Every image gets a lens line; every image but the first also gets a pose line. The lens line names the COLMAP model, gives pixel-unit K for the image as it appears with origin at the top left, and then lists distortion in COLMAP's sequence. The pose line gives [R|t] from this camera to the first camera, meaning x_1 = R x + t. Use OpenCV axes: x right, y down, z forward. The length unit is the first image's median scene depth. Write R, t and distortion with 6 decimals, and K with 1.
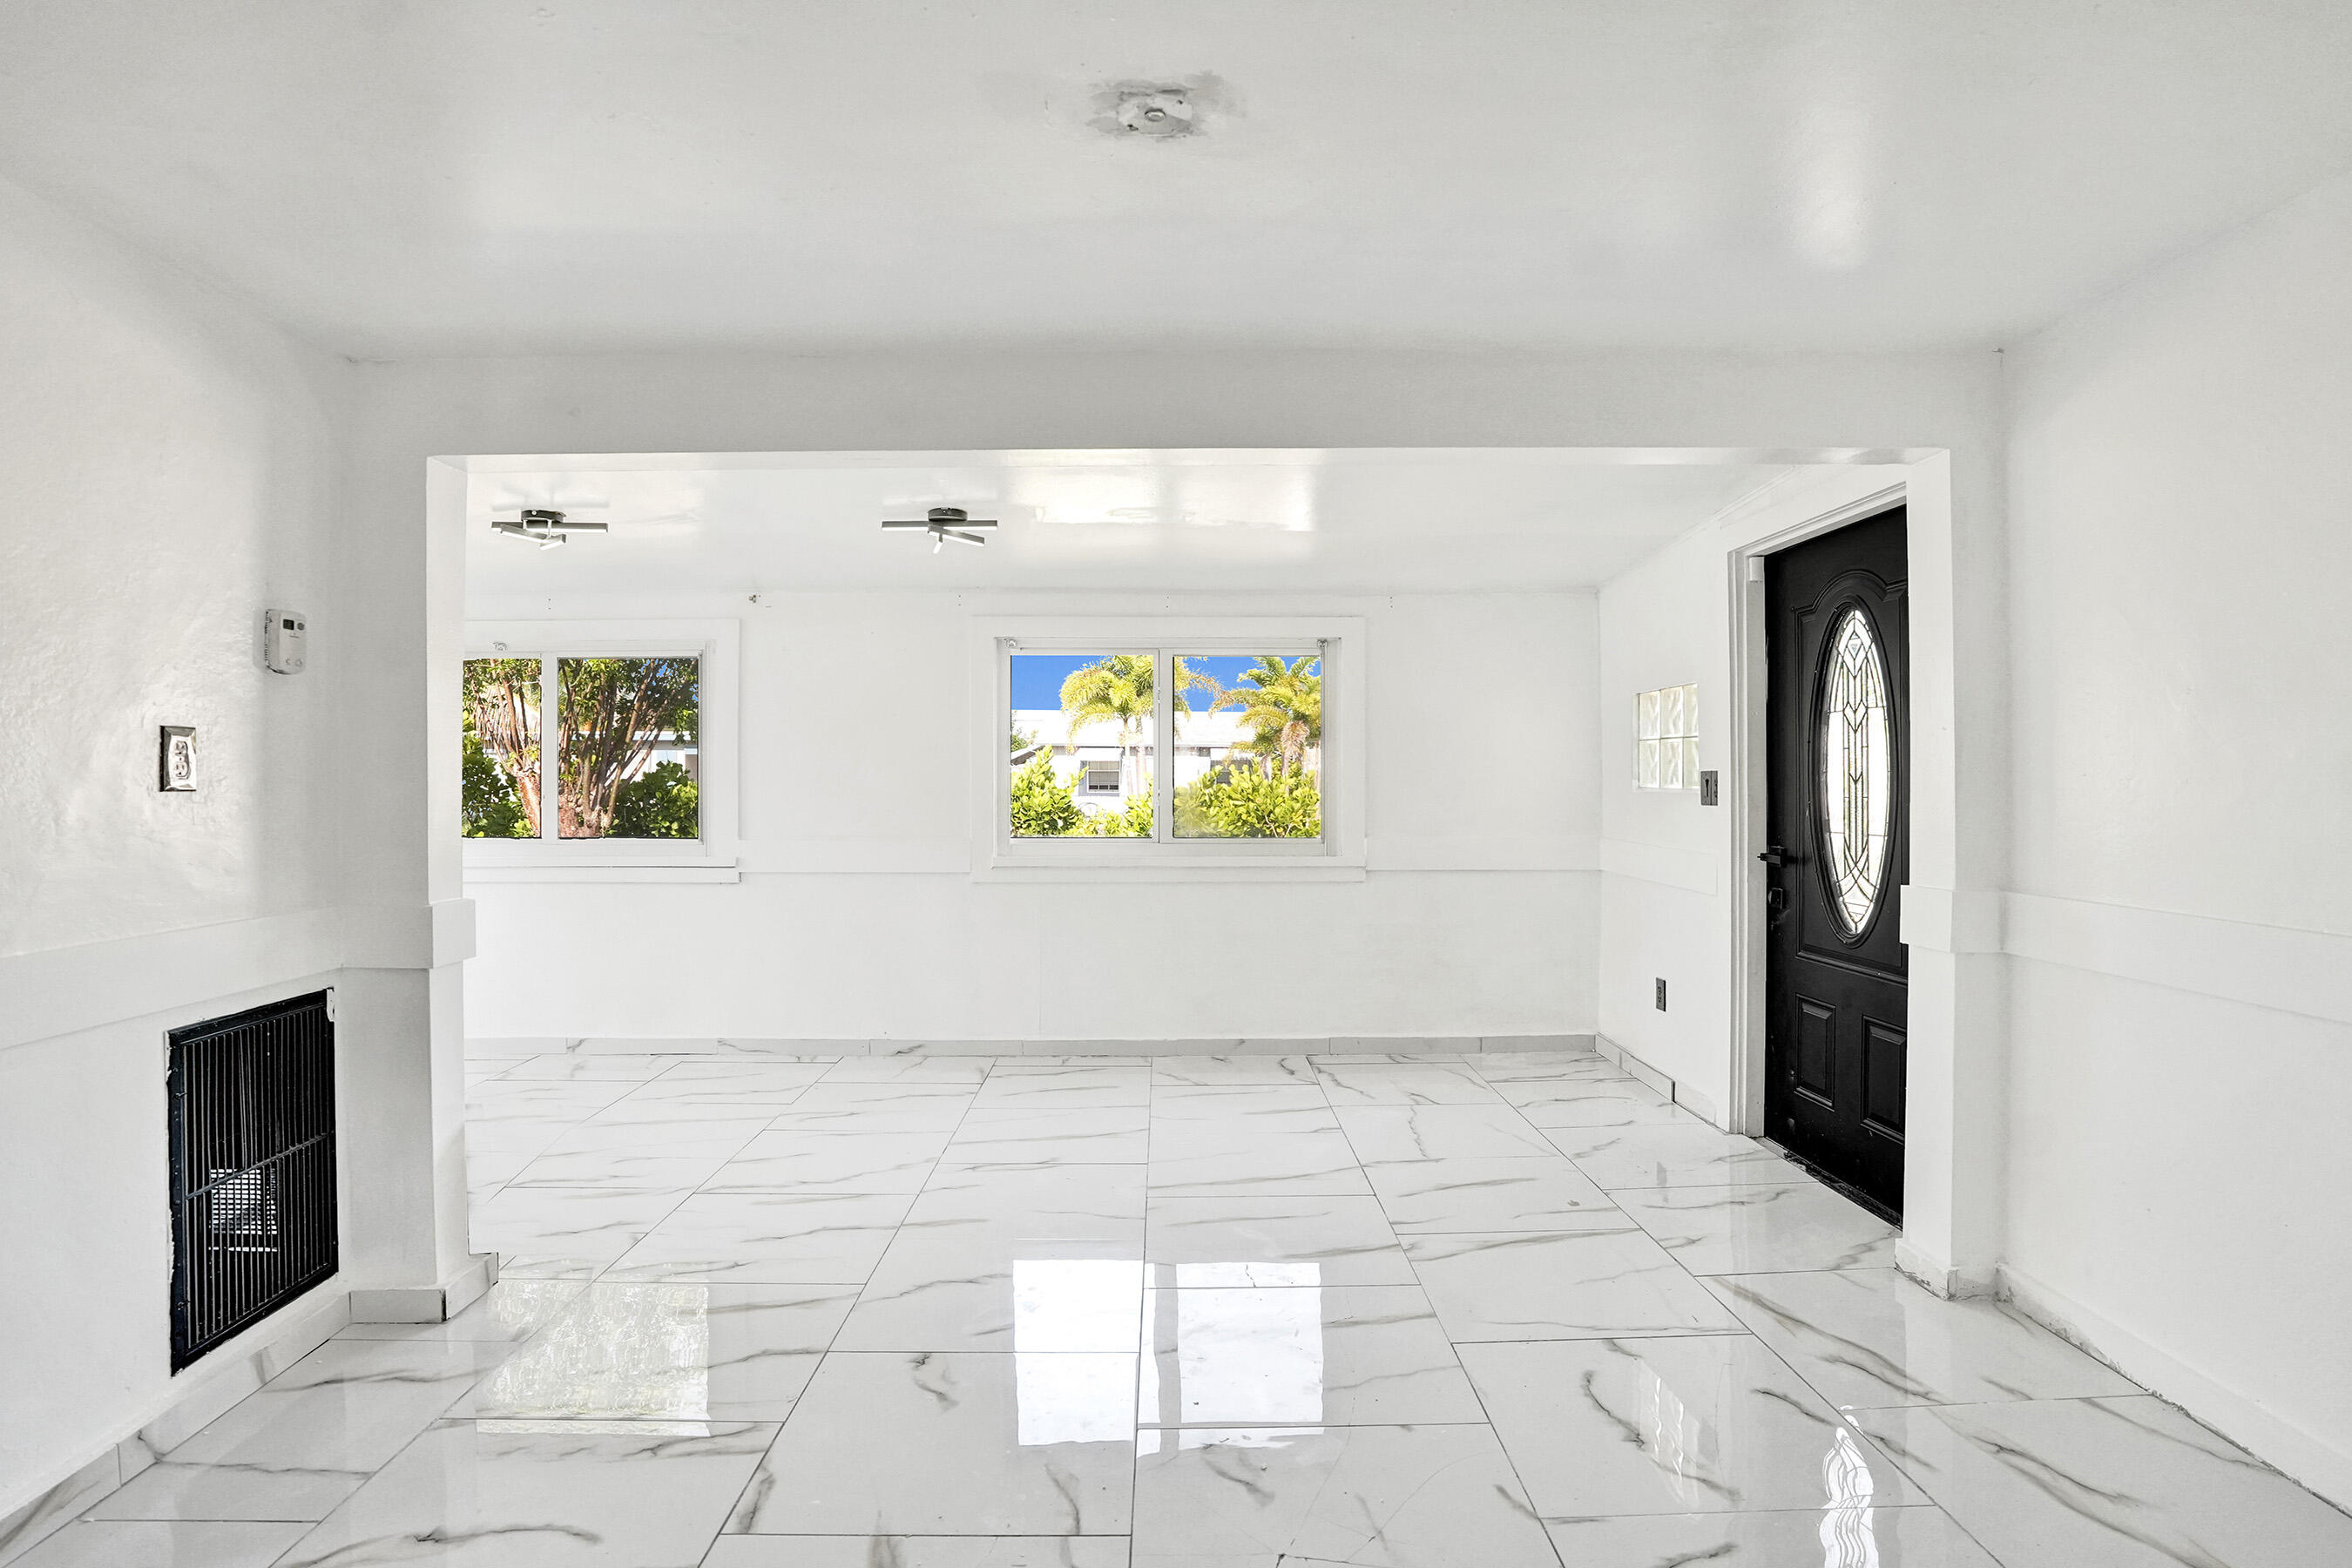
lens RADIAL K [[1262.3, 0, 1166.2], [0, 1262.3, 767.1], [0, 0, 1]] dist [-0.084656, 0.029912]
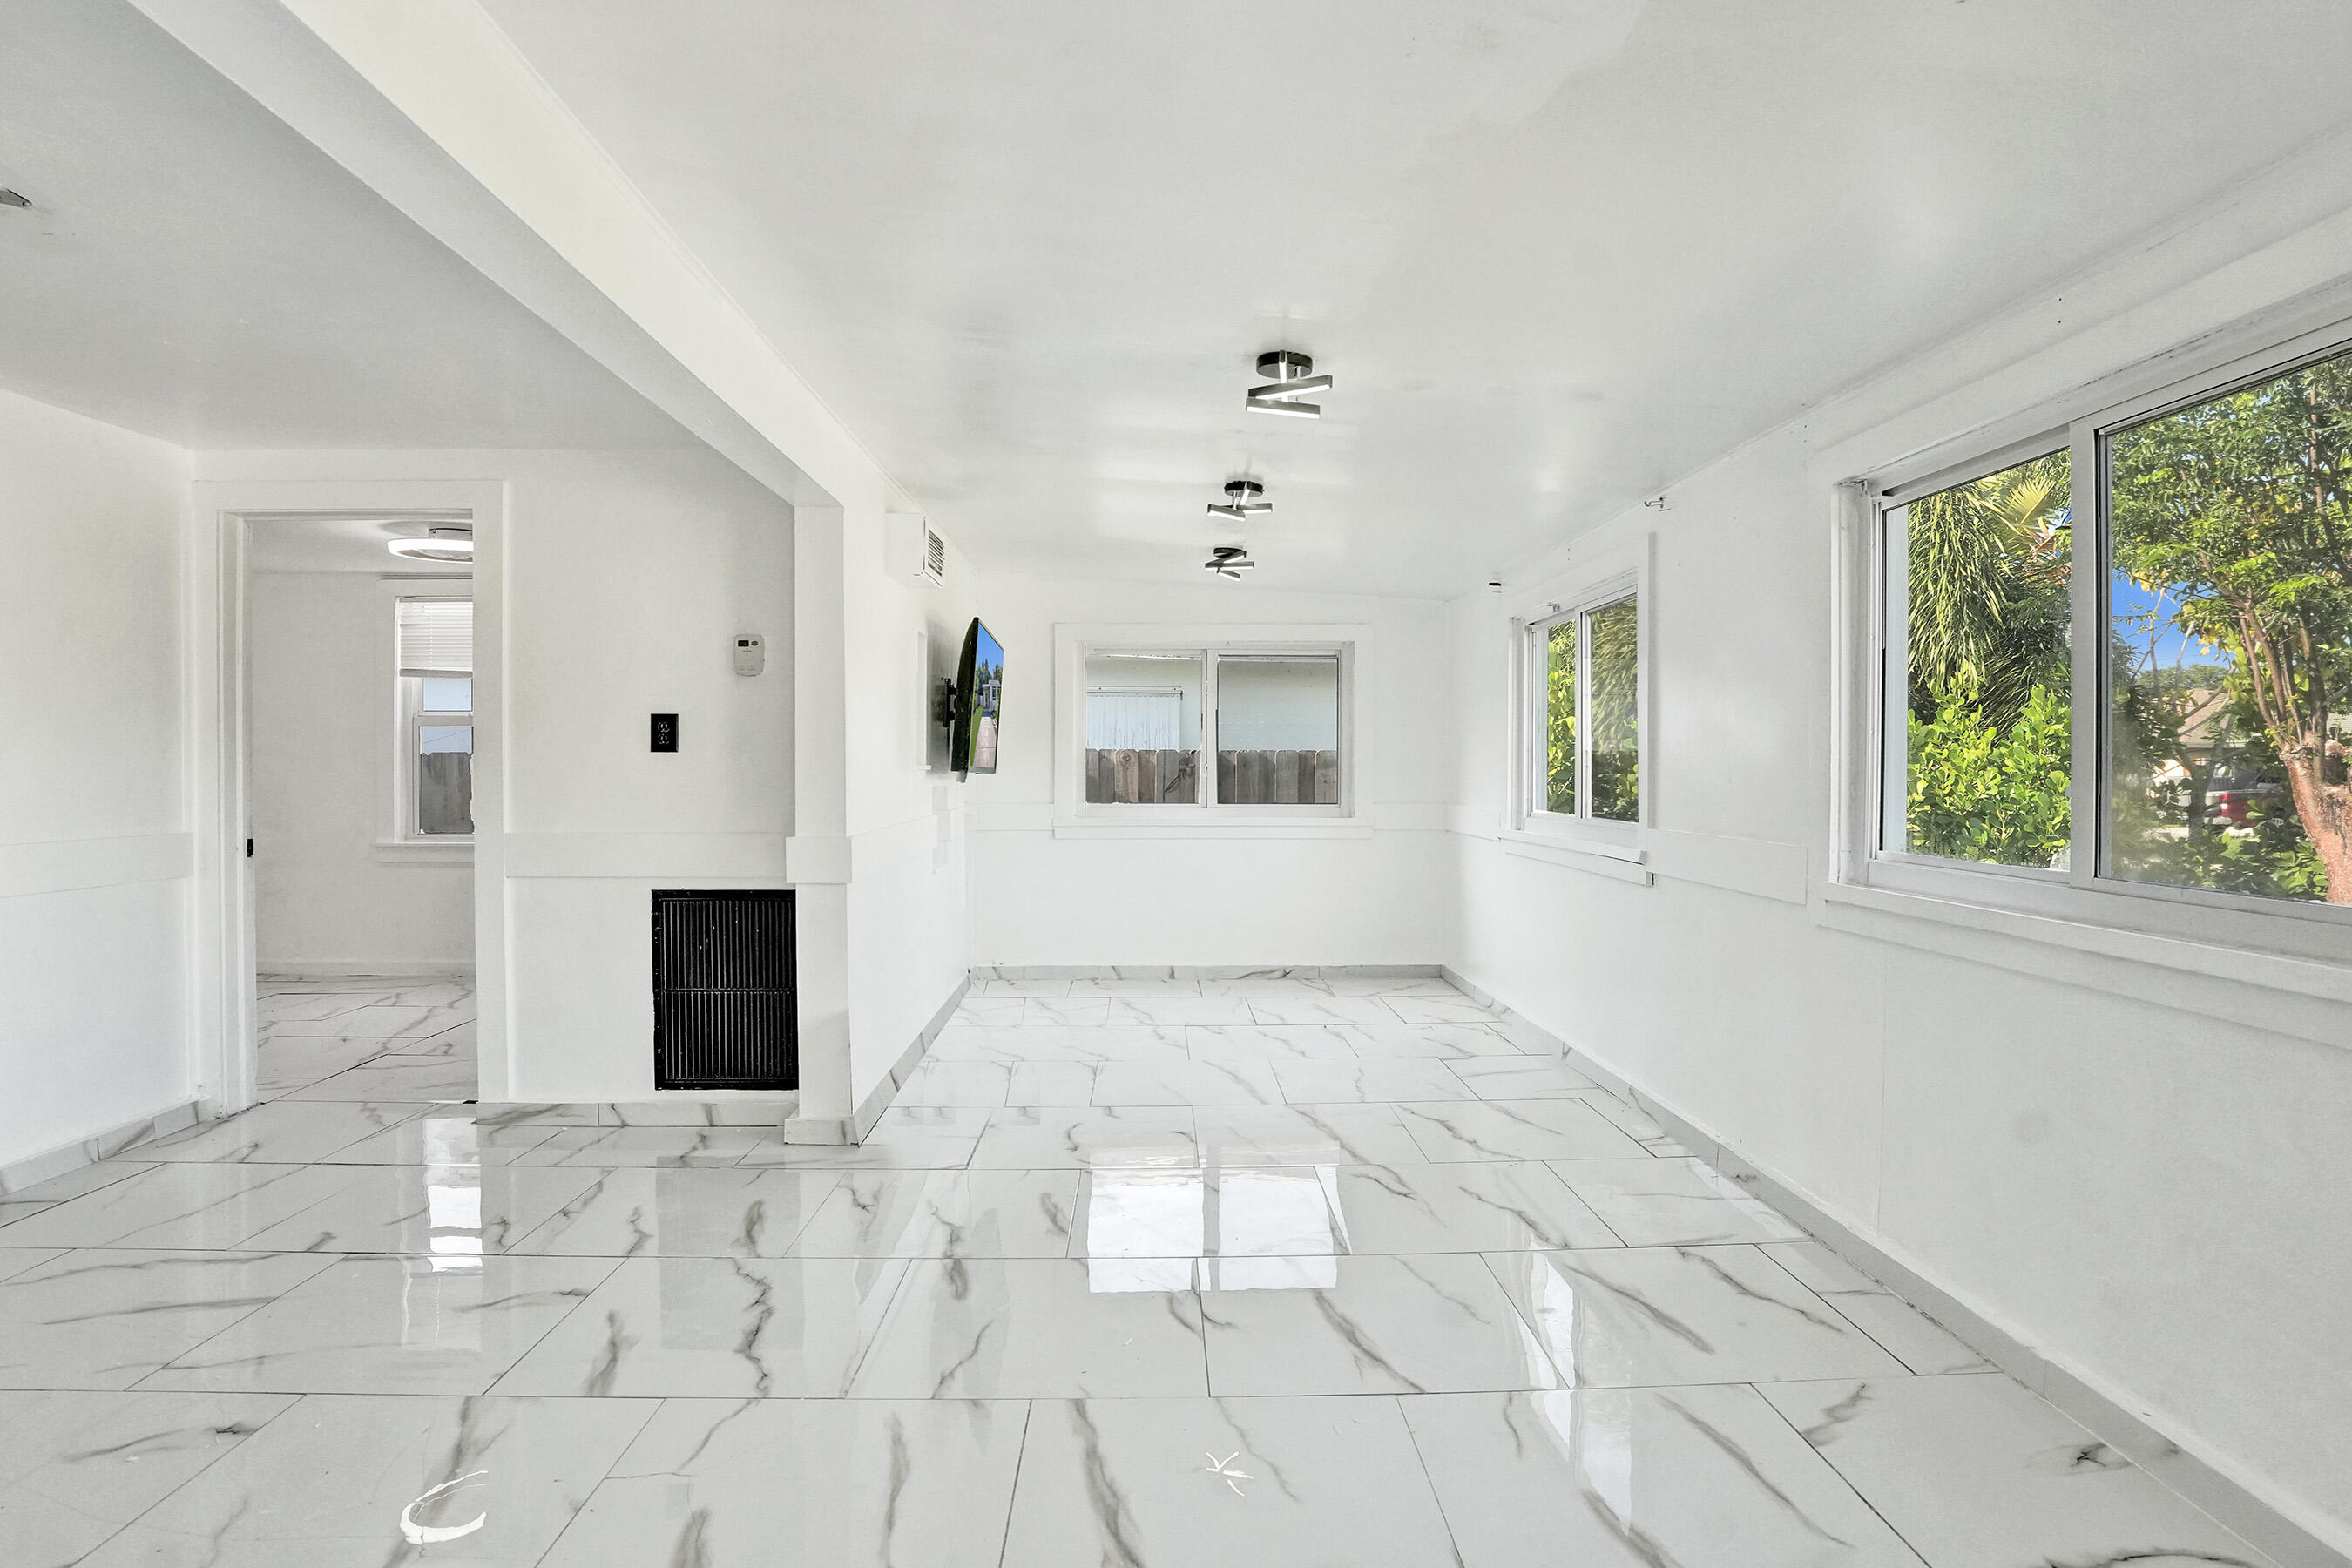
lens RADIAL K [[1262.3, 0, 1166.2], [0, 1262.3, 767.1], [0, 0, 1]] dist [-0.084656, 0.029912]
pose [[0.016077, 0.005292, -0.999857, 0.597771], [0.008724, 0.999947, 0.005433, 0.023635], [0.999833, -0.008810, 0.016030, 1.051631]]
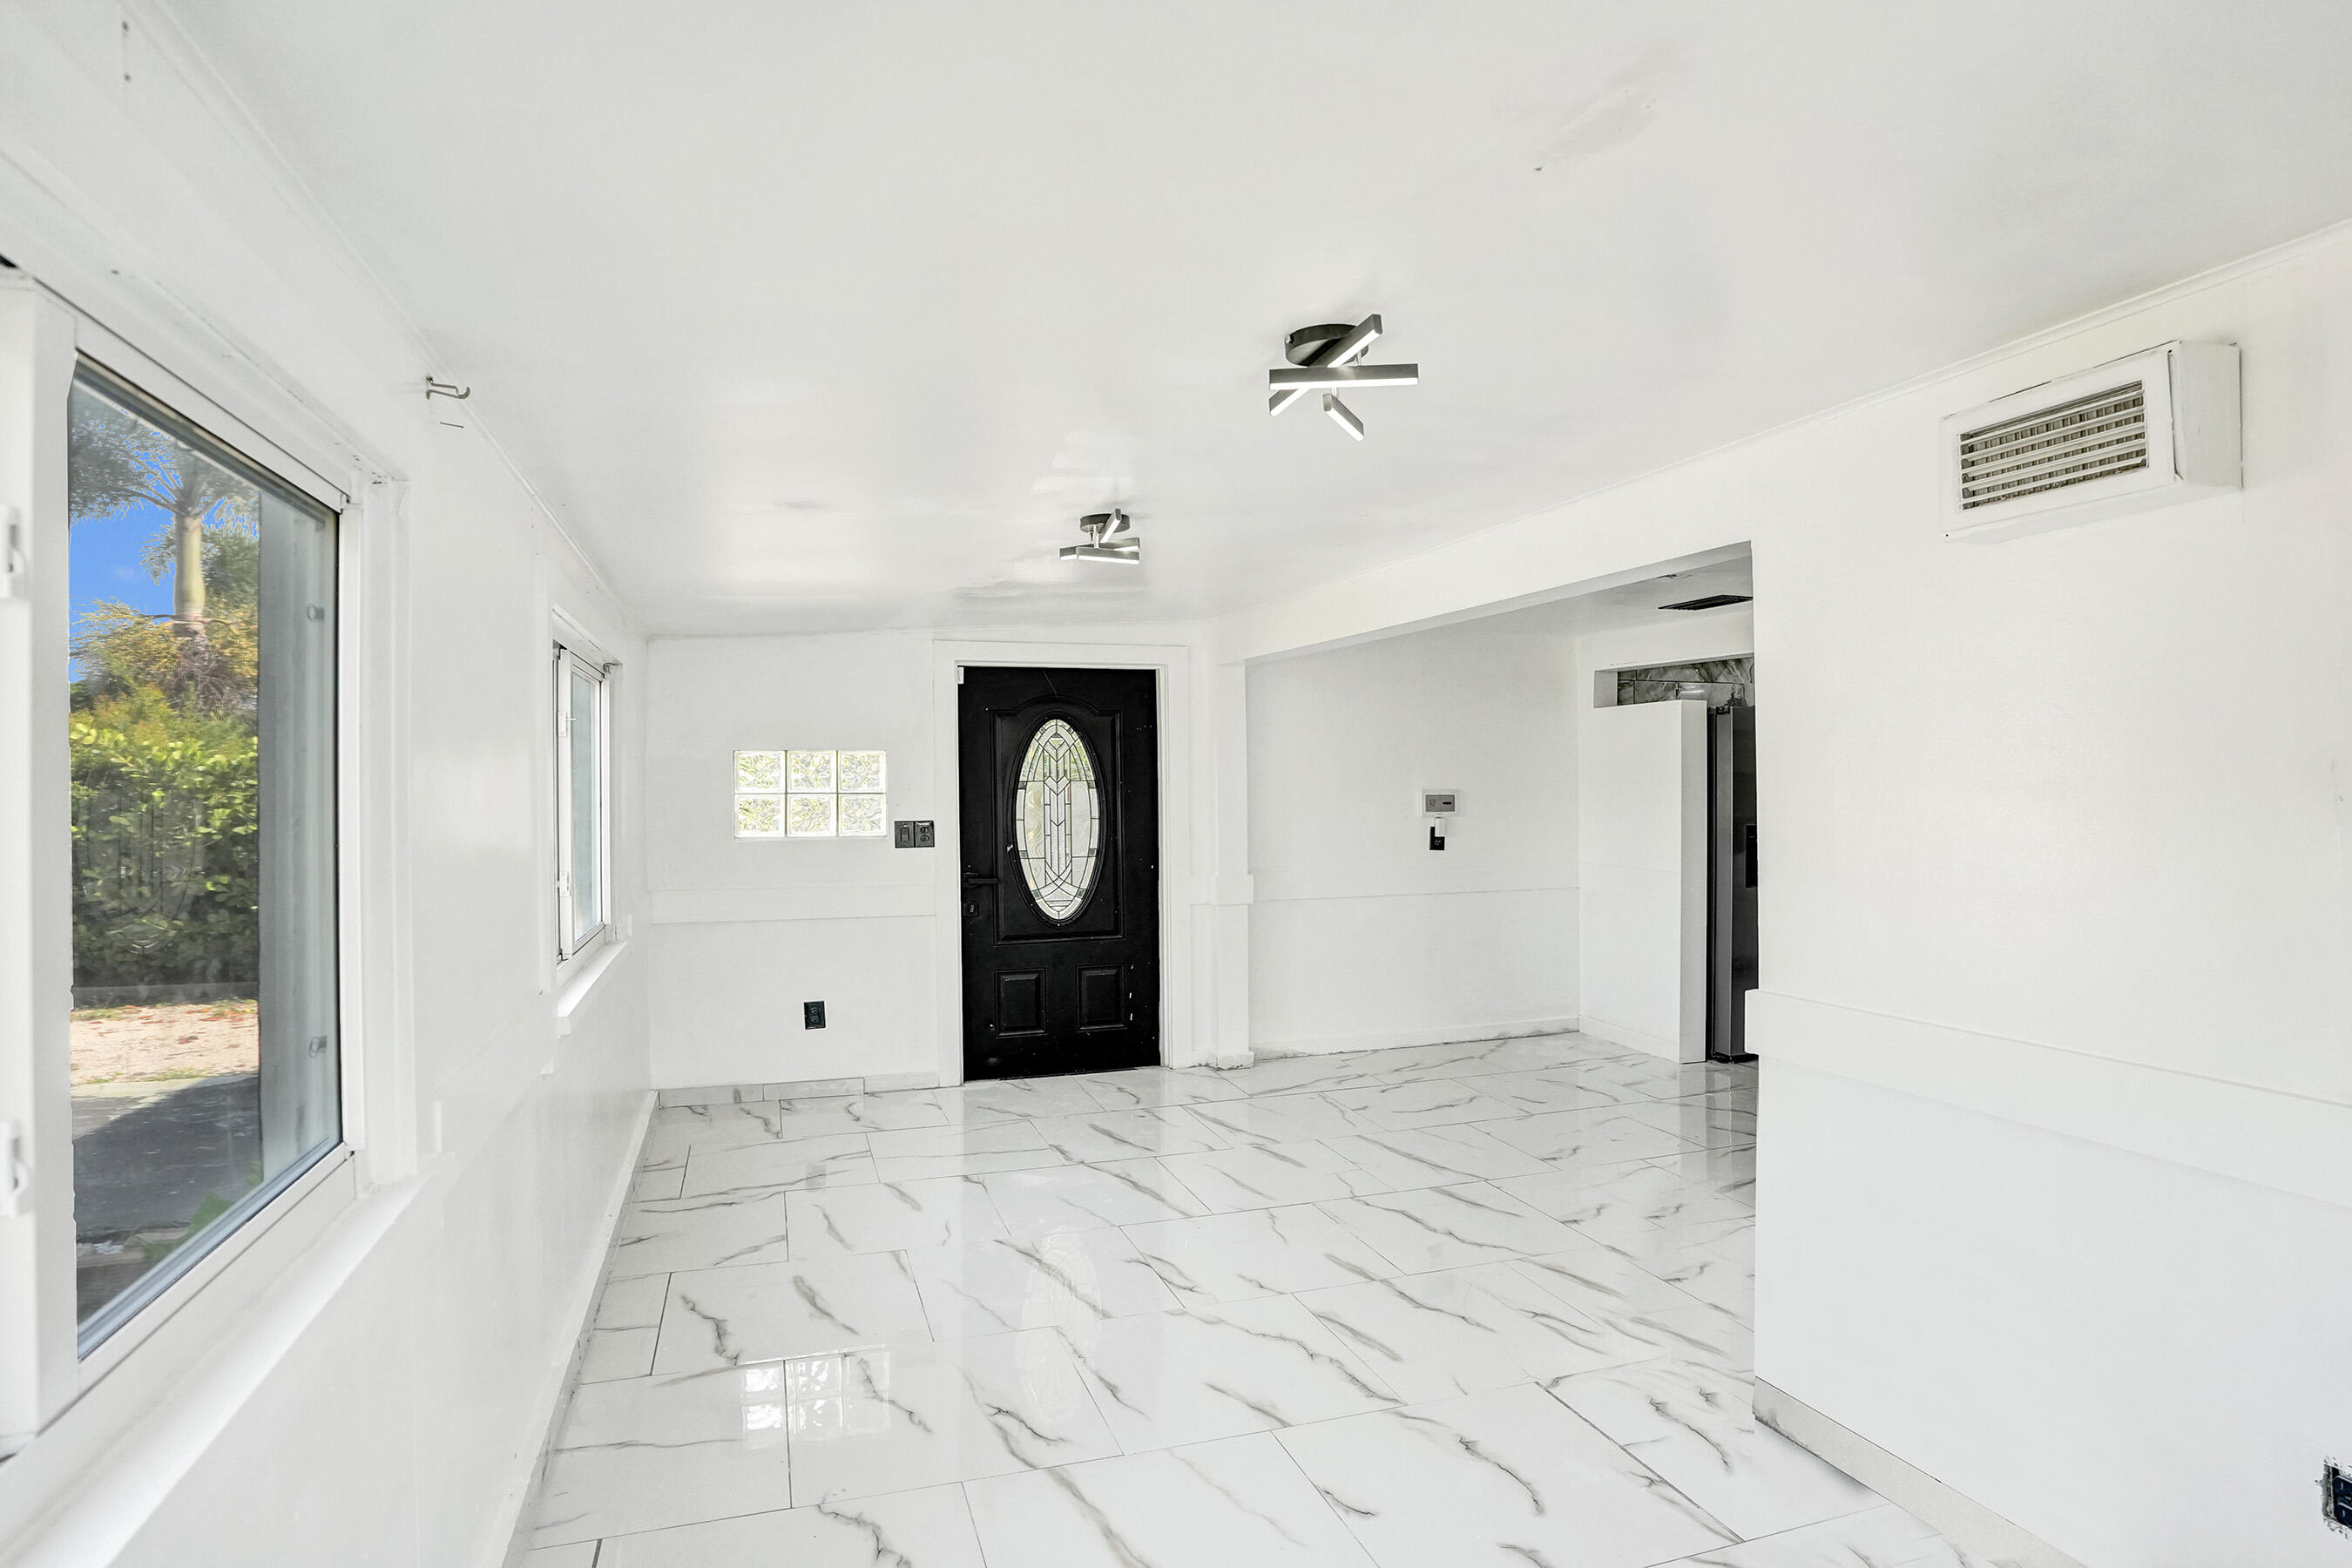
lens RADIAL K [[1262.3, 0, 1166.2], [0, 1262.3, 767.1], [0, 0, 1]] dist [-0.084656, 0.029912]
pose [[-0.309471, 0.016853, 0.950760, -1.060584], [-0.000805, 0.999838, -0.017984, -0.035346], [-0.950909, -0.006331, -0.309407, 1.376918]]
